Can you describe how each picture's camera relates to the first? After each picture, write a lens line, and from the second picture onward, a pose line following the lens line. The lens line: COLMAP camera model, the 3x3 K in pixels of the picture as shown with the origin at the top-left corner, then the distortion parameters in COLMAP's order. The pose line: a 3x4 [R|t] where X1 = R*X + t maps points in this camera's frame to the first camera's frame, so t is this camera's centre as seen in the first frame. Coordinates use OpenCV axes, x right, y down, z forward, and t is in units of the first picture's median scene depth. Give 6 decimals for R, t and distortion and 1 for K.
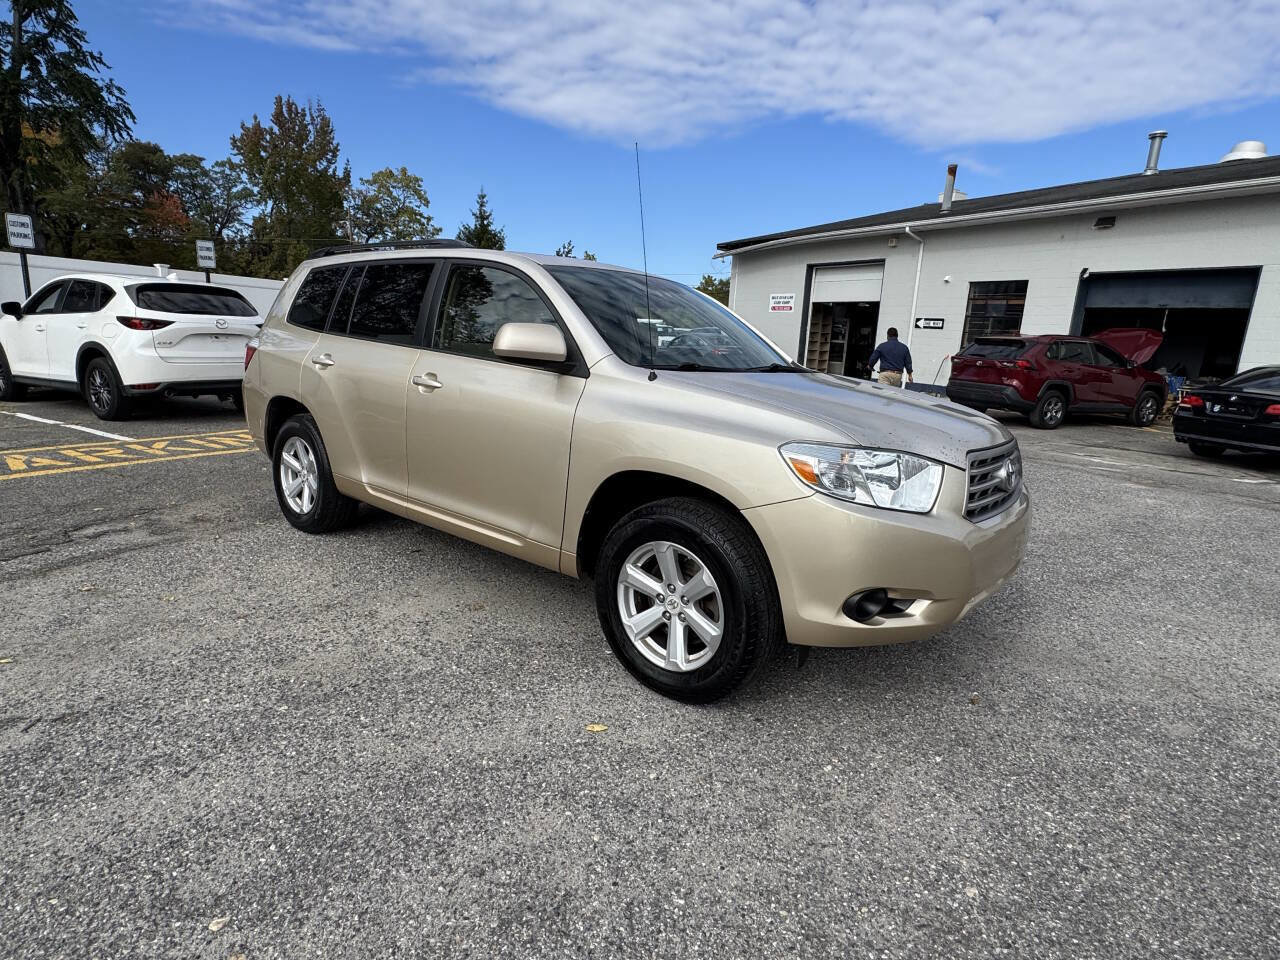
lens RADIAL K [[668.8, 0, 634.9], [0, 668.8, 486.1], [0, 0, 1]] dist [0.003119, -0.001713]
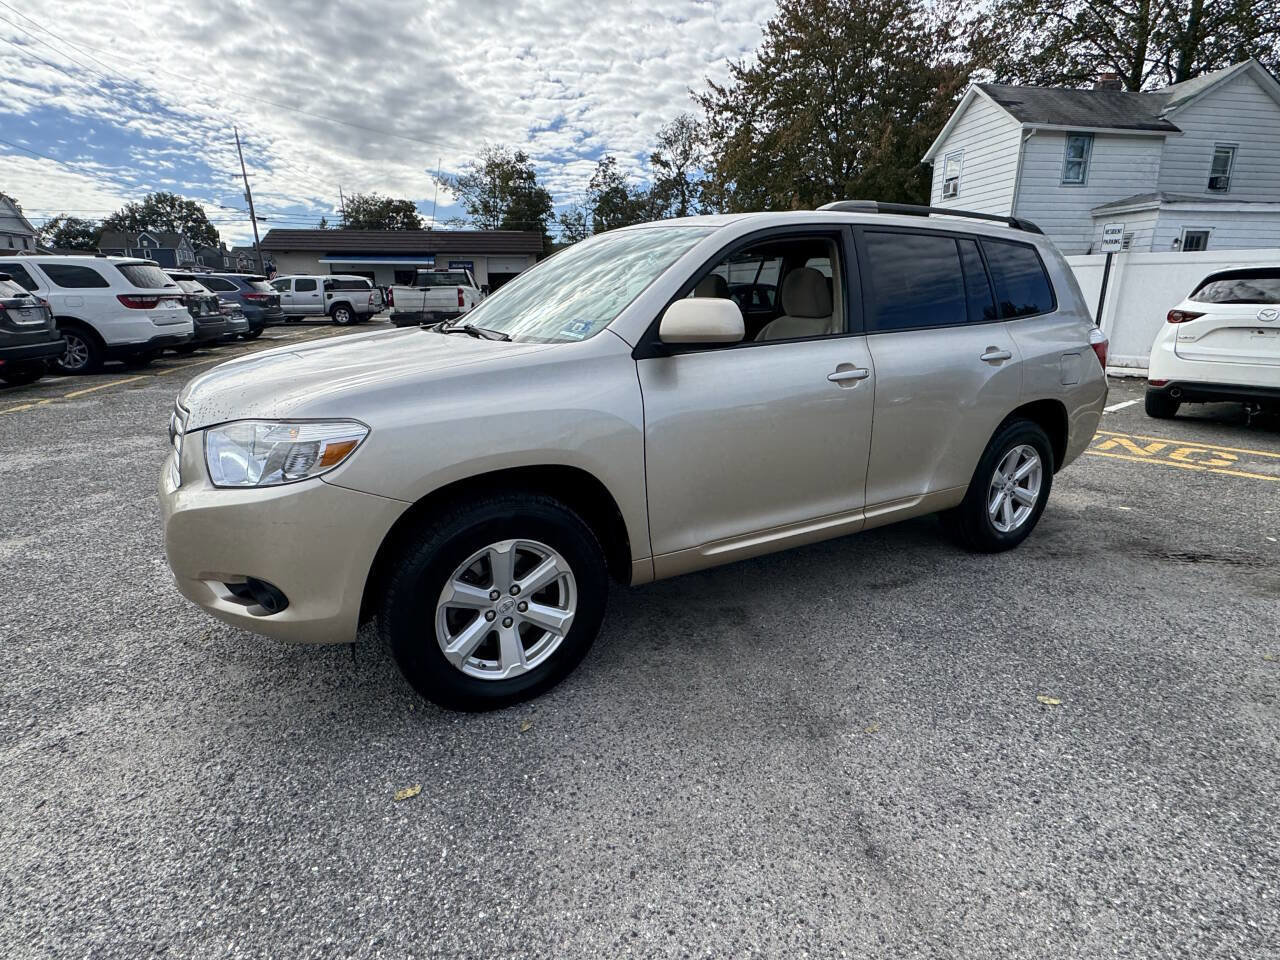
lens RADIAL K [[675.0, 0, 642.8], [0, 675.0, 477.8], [0, 0, 1]] dist [0.001372, -0.001605]
pose [[-0.333948, 0.193592, -0.922497, 0.207303], [-0.229264, 0.932609, 0.278709, -0.060654], [0.914285, 0.304570, -0.267059, 0.311556]]
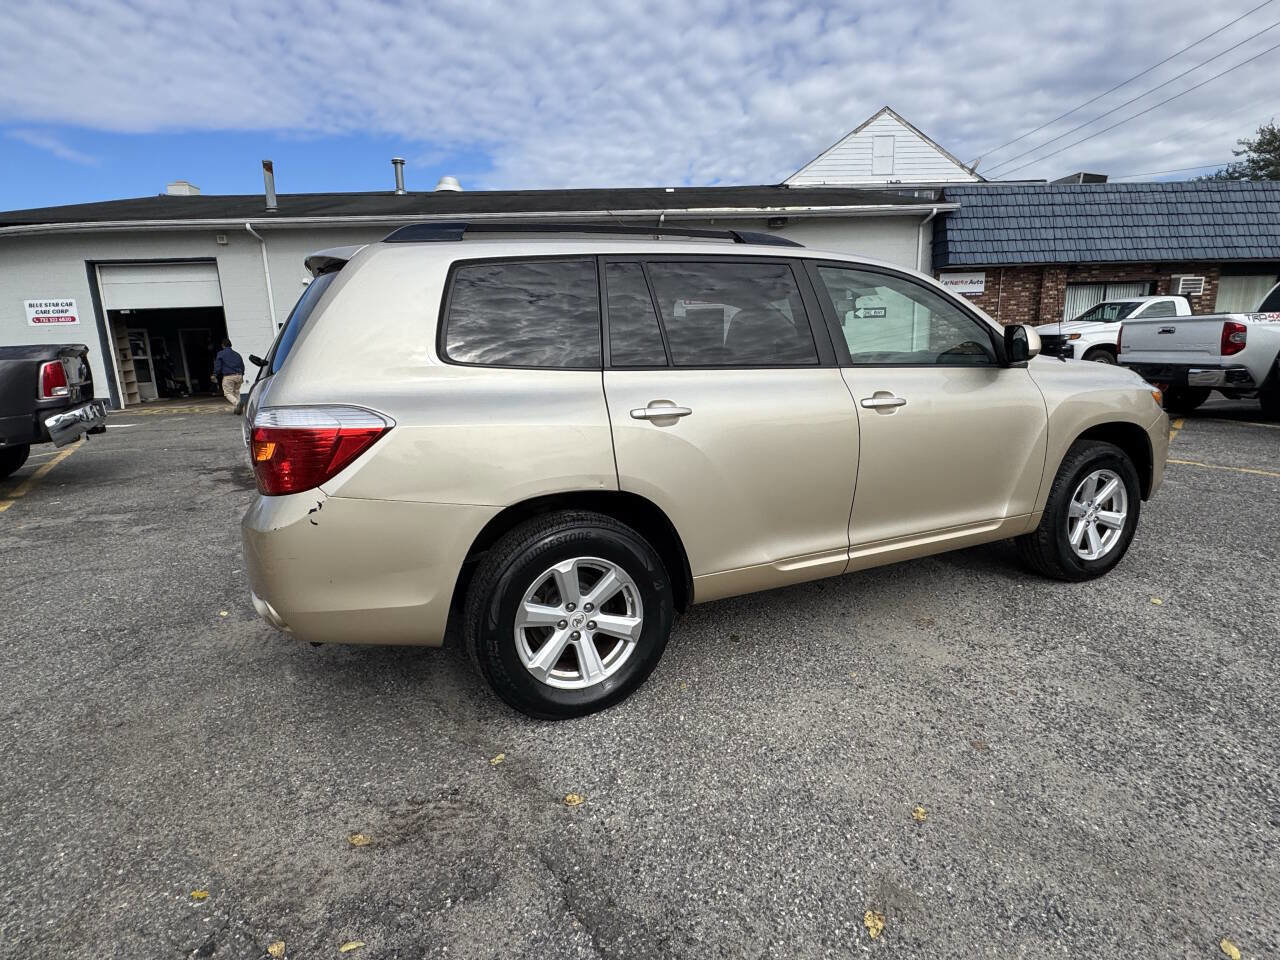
lens RADIAL K [[673.8, 0, 637.6], [0, 673.8, 482.1], [0, 0, 1]] dist [0.000170, -0.001252]
pose [[0.455195, -0.249214, 0.854804, -0.266592], [0.257513, 0.955851, 0.141545, -0.056809], [-0.852340, 0.155693, 0.499275, 0.184128]]
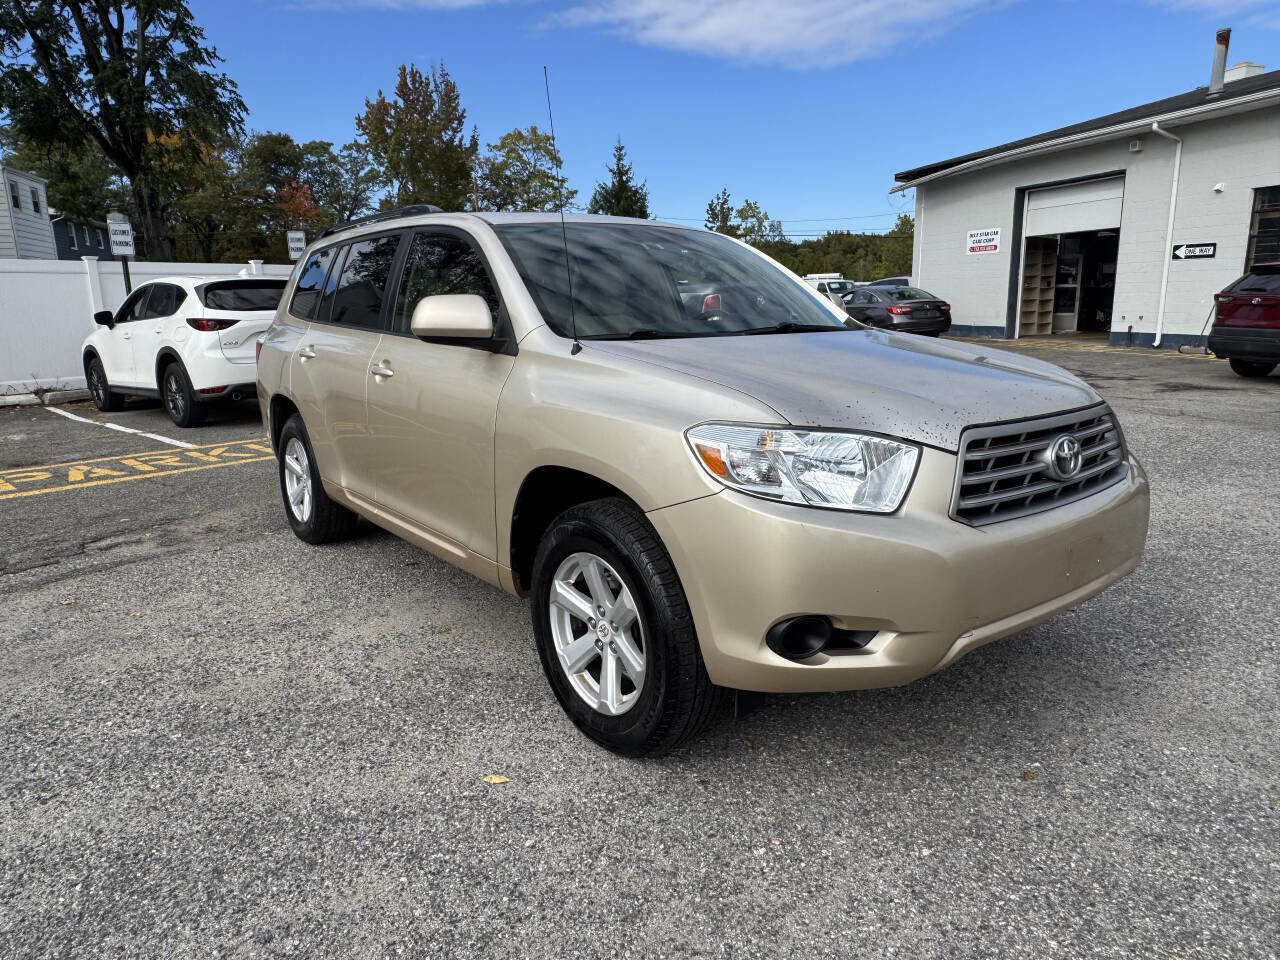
lens RADIAL K [[810.4, 0, 629.3], [0, 810.4, 473.6], [0, 0, 1]] dist [-0.001165, 0.003146]
pose [[0.972778, -0.024054, -0.230487, 0.052905], [0.020478, 0.999630, -0.017896, 0.001042], [0.230833, 0.012689, 0.972911, 0.009893]]
